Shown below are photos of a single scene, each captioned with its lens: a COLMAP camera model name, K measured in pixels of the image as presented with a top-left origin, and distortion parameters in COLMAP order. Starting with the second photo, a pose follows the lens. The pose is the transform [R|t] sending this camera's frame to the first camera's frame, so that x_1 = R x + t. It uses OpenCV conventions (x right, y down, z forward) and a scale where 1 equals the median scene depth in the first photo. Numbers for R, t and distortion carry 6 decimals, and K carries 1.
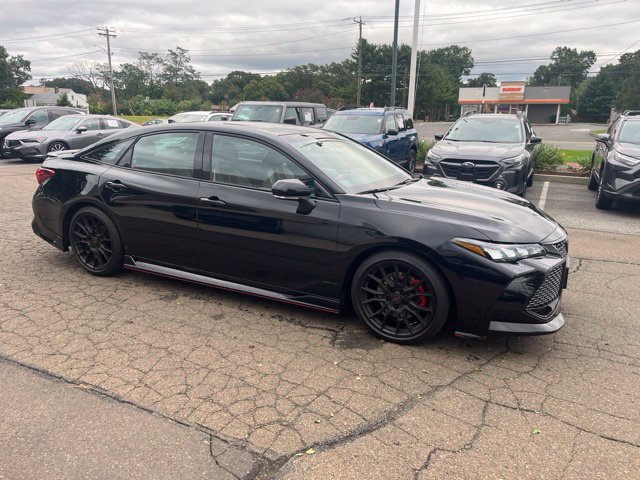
lens RADIAL K [[484.7, 0, 320.6], [0, 484.7, 243.4], [0, 0, 1]] dist [0.083194, -0.110845]
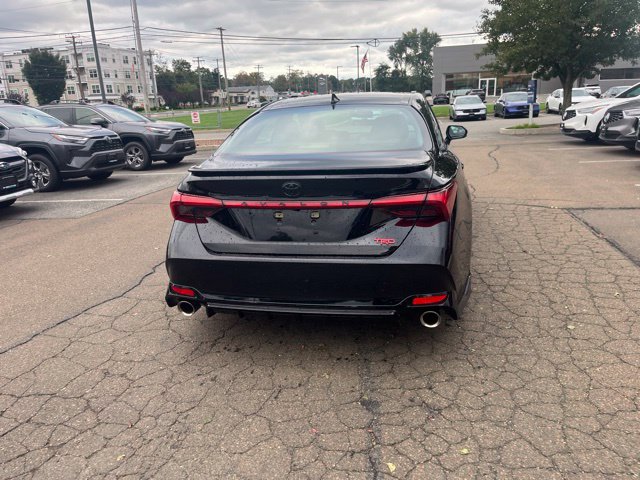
lens RADIAL K [[484.7, 0, 319.7], [0, 484.7, 243.5], [0, 0, 1]] dist [0.083194, -0.110845]
pose [[-0.262519, -0.278505, 0.923861, -0.550052], [0.280125, 0.894211, 0.349166, -0.170033], [-0.923371, 0.350459, -0.156731, 0.659951]]
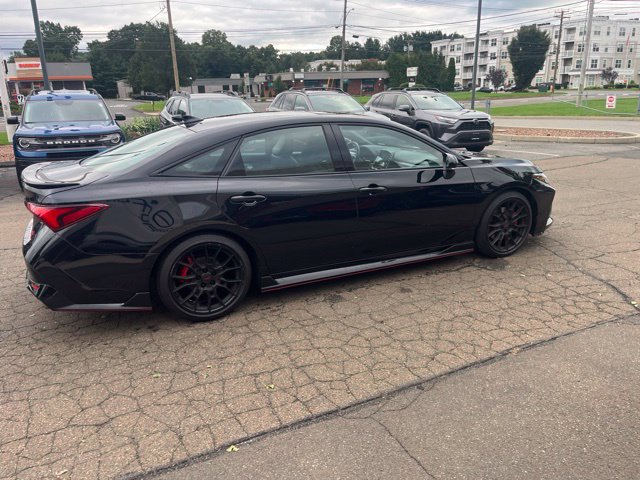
lens RADIAL K [[484.7, 0, 319.1], [0, 484.7, 241.9], [0, 0, 1]] dist [0.083194, -0.110845]
pose [[0.603106, -0.265534, 0.752167, -0.462174], [0.233627, 0.960416, 0.151723, -0.067948], [-0.762681, 0.084221, 0.641268, 0.180792]]
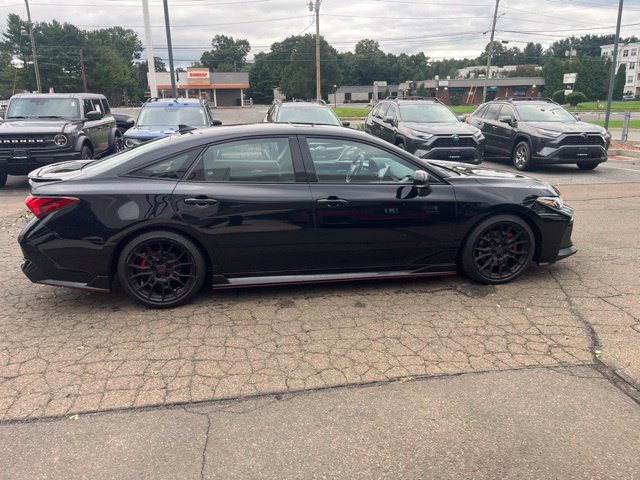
lens RADIAL K [[484.7, 0, 318.3], [0, 484.7, 233.6], [0, 0, 1]] dist [0.083194, -0.110845]
pose [[0.809286, -0.181163, 0.558781, -0.355025], [0.174280, 0.982474, 0.066118, -0.038303], [-0.560966, 0.043876, 0.826676, 0.062755]]
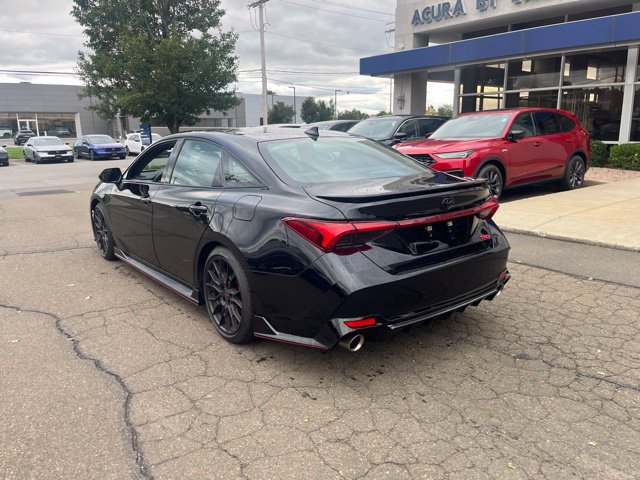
lens RADIAL K [[484.7, 0, 318.4], [0, 484.7, 236.1], [0, 0, 1]] dist [0.083194, -0.110845]
pose [[-0.907745, -0.095030, 0.408617, -0.347231], [0.102264, 0.894502, 0.435211, -0.234829], [-0.406867, 0.436848, -0.802261, 0.917590]]
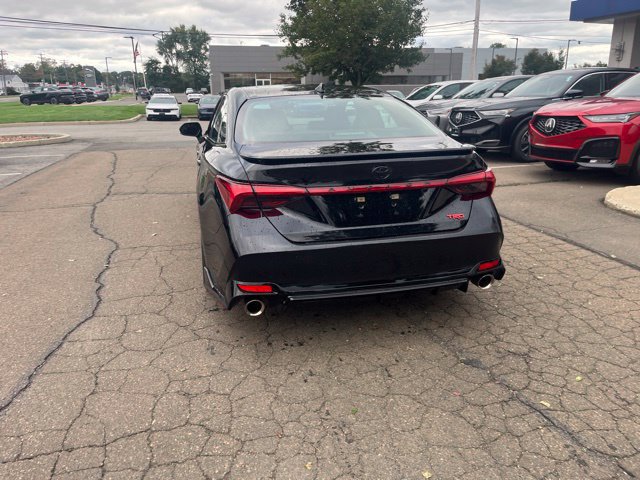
lens RADIAL K [[485.2, 0, 318.7], [0, 485.2, 237.0], [0, 0, 1]] dist [0.065977, -0.077264]
pose [[-0.648246, -0.227470, 0.726660, -0.476203], [0.191941, 0.874699, 0.445040, -0.204929], [-0.736842, 0.427971, -0.523359, 0.806976]]
